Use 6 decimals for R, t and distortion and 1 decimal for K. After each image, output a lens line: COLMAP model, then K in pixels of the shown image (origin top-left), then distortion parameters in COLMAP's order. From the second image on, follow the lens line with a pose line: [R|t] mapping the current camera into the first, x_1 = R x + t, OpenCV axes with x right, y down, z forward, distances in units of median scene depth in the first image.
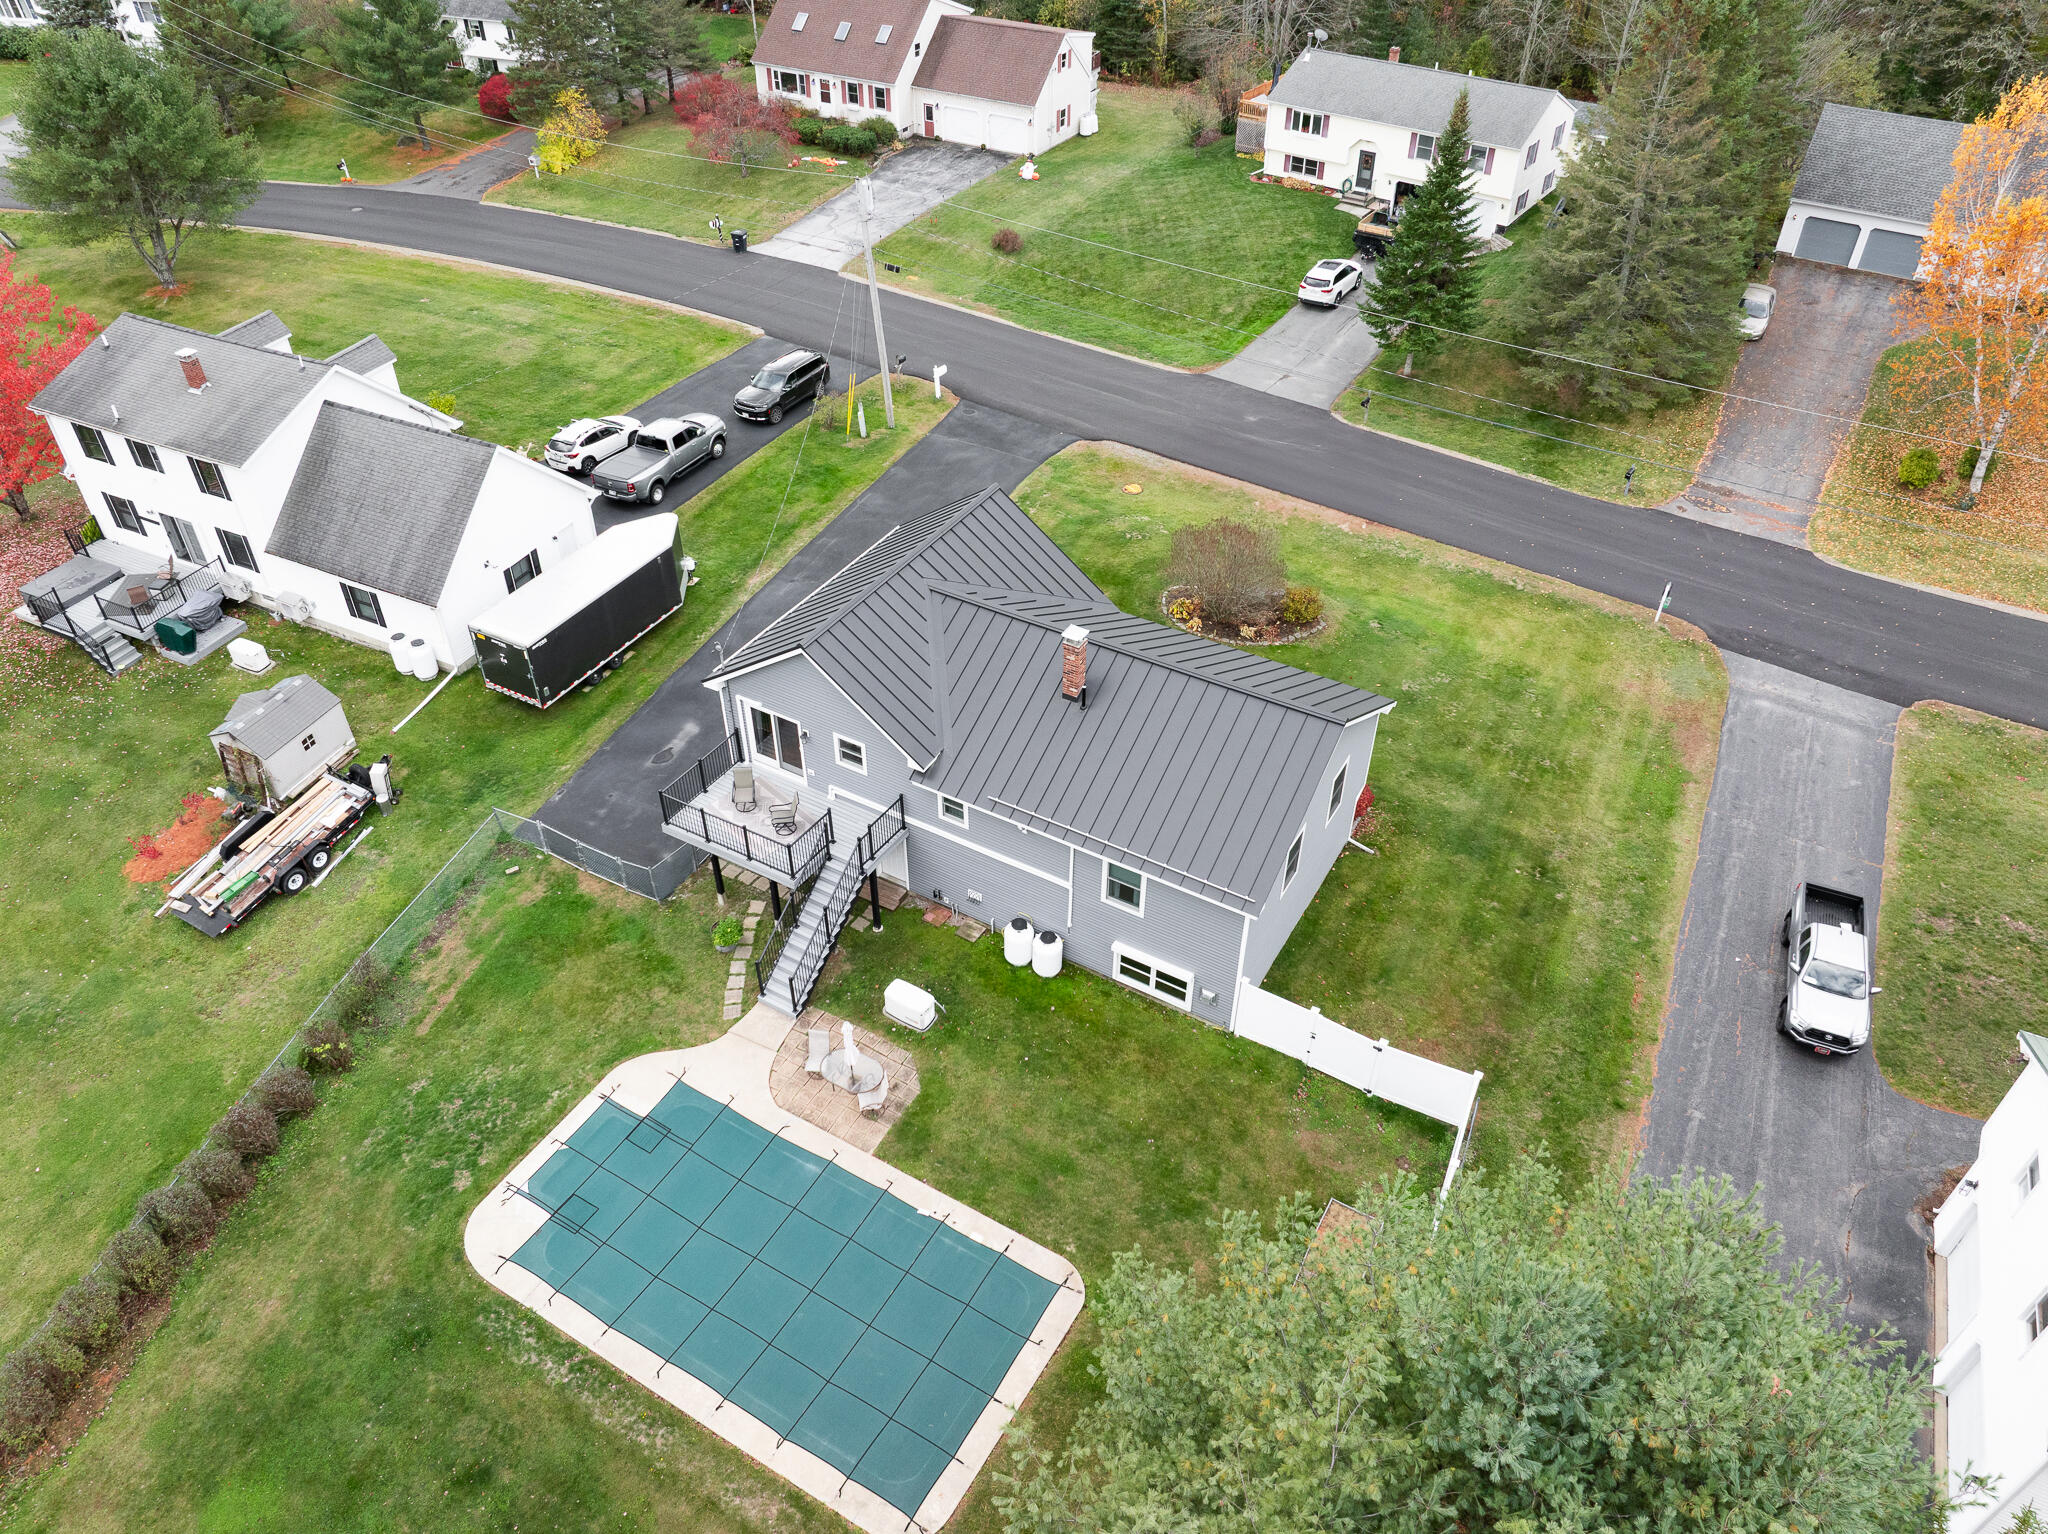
lens RADIAL K [[1430.4, 0, 1024.0], [0, 1430.4, 767.0], [0, 0, 1]] dist [-0.030043, -0.007630]
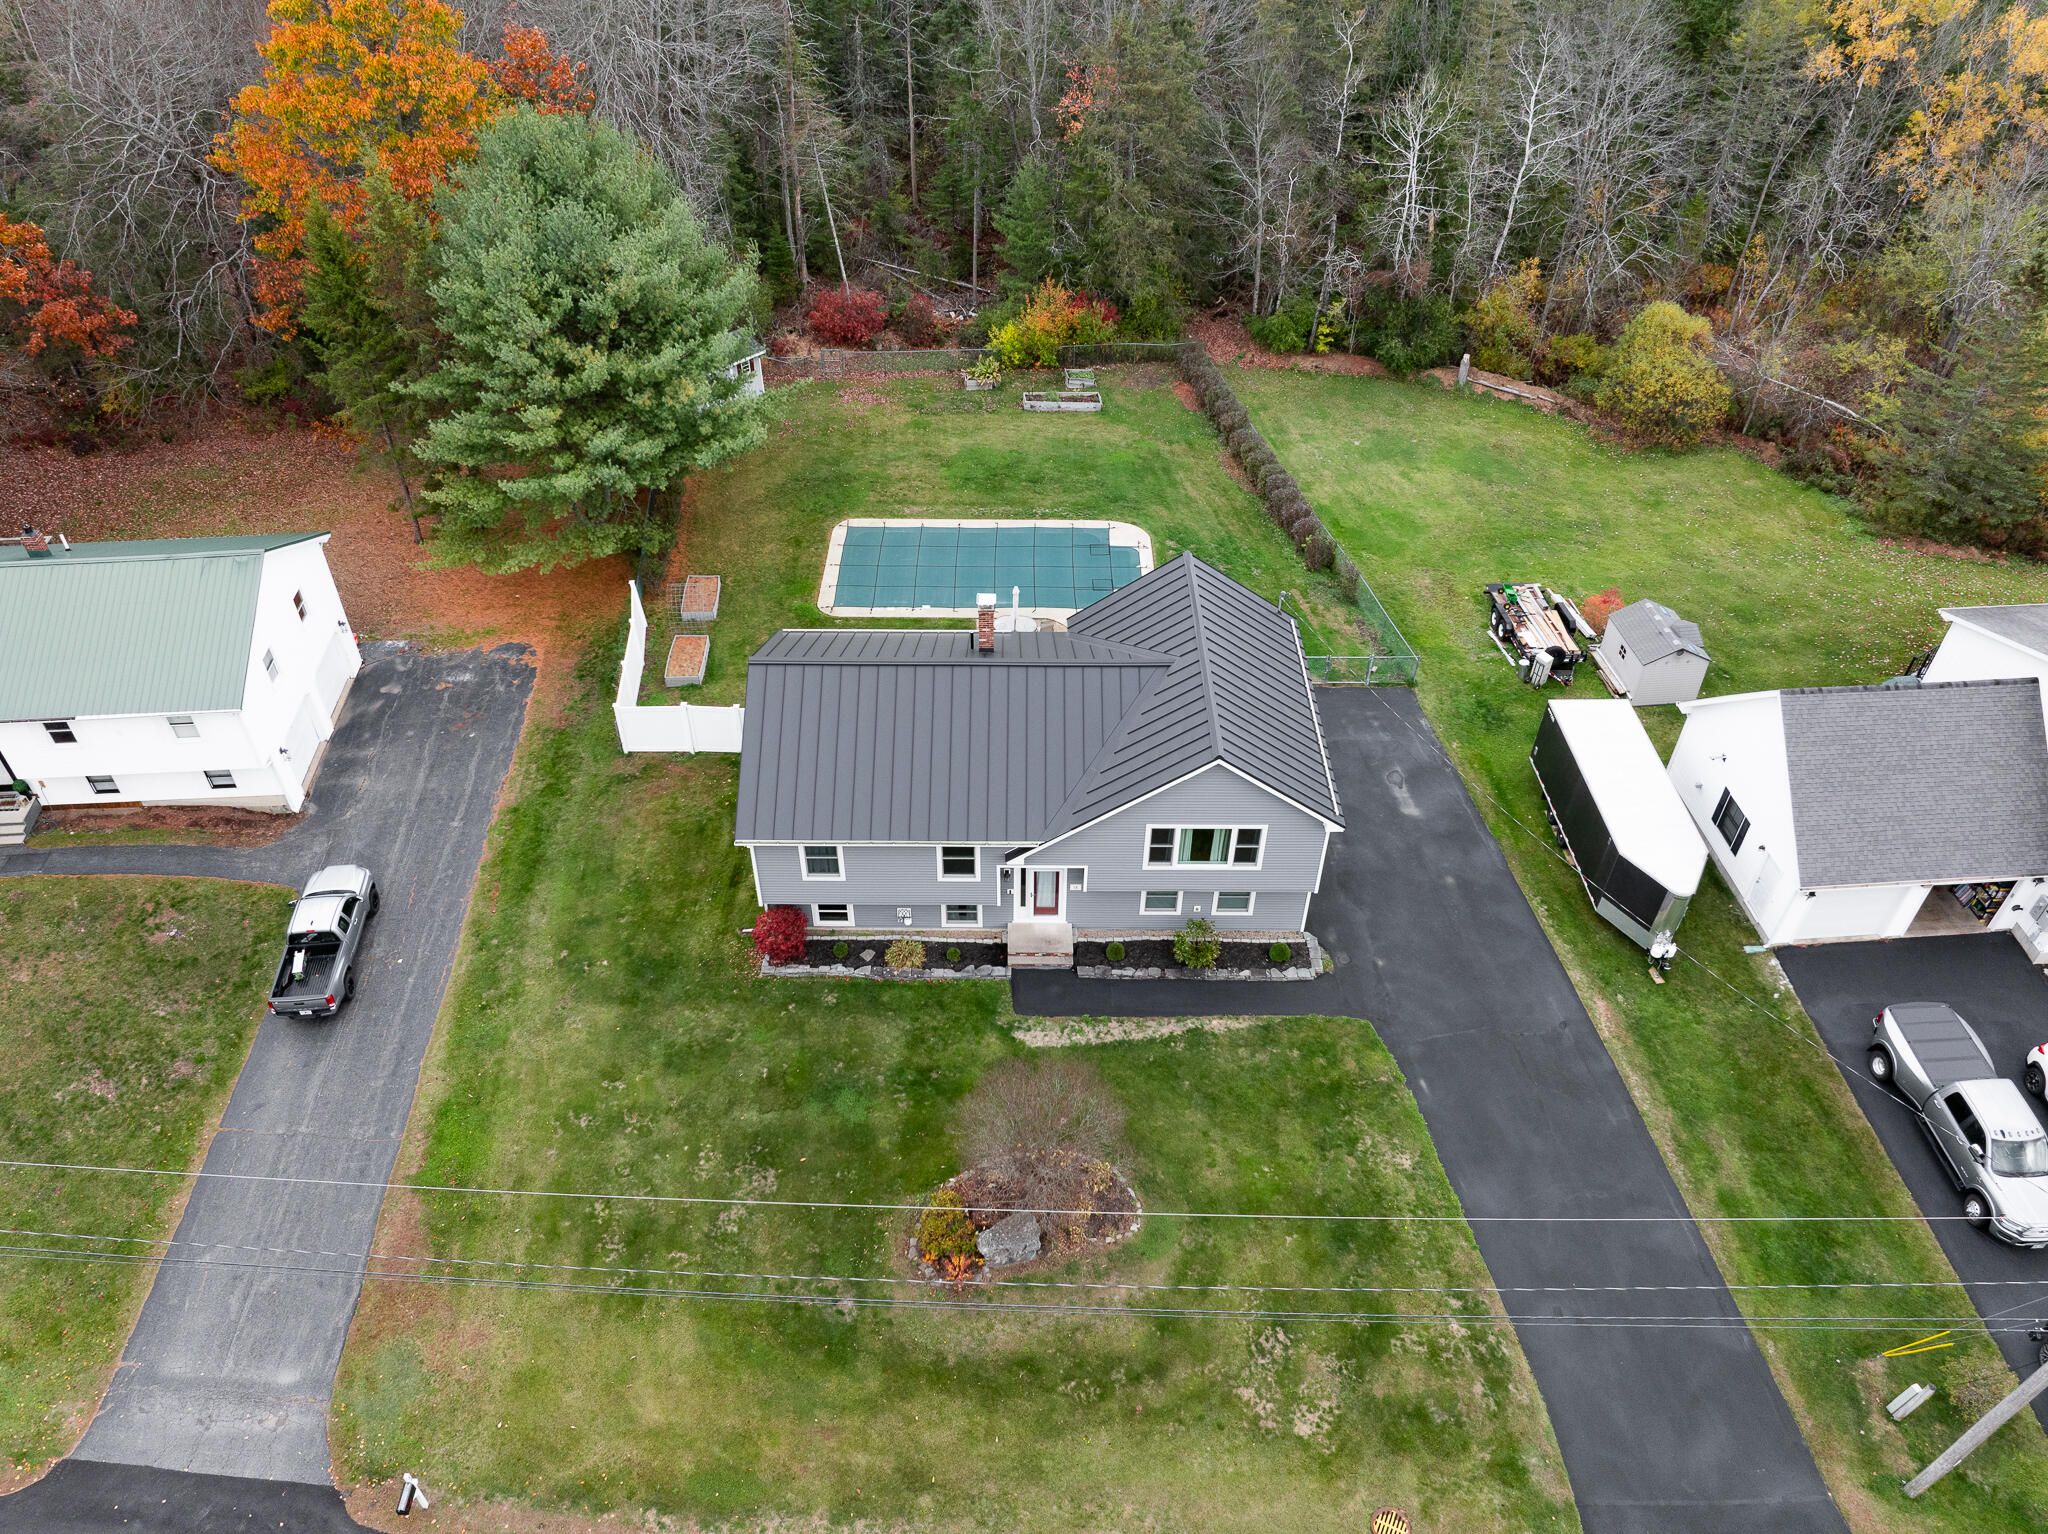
lens RADIAL K [[1442.5, 0, 987.0], [0, 1442.5, 797.8], [0, 0, 1]] dist [-0.032238, -0.002856]
pose [[-0.870636, 0.335926, -0.359369, 0.370729], [-0.312176, 0.187293, 0.931379, -0.838742], [0.380182, 0.923079, -0.058196, 0.891548]]
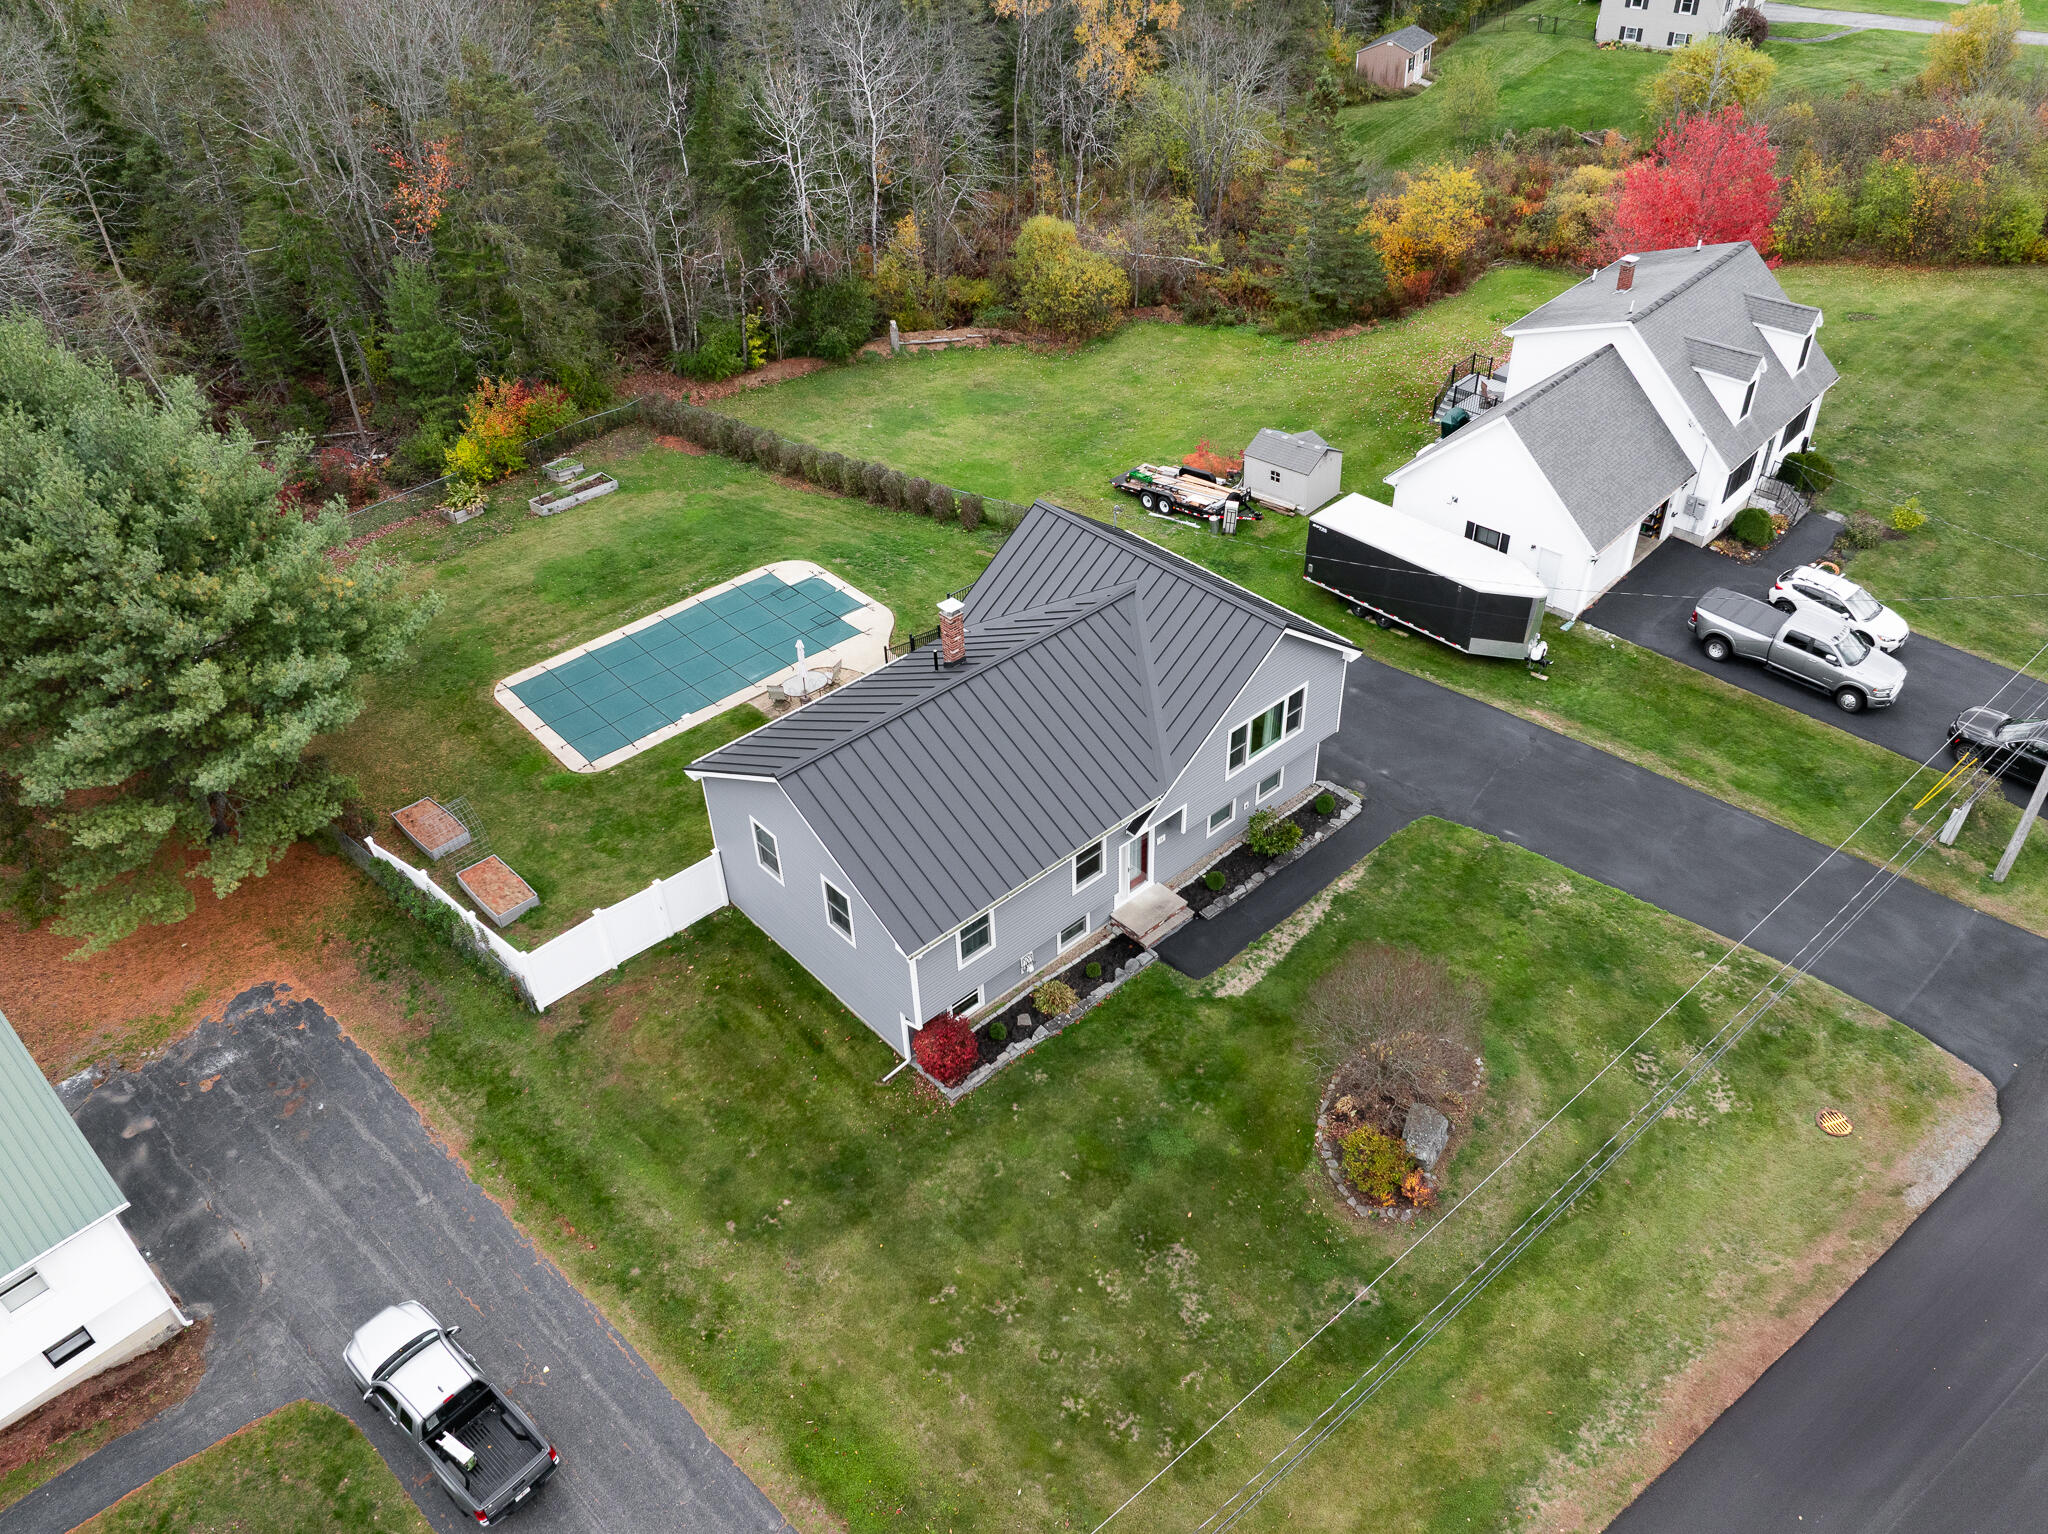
lens RADIAL K [[1500.2, 0, 1024.6], [0, 1500.2, 782.7], [0, 0, 1]] dist [-0.028354, -0.010505]
pose [[-0.300095, 0.604435, -0.737971, 0.664504], [-0.591446, 0.489077, 0.641089, -0.560230], [0.748421, 0.628858, 0.210722, 0.653755]]
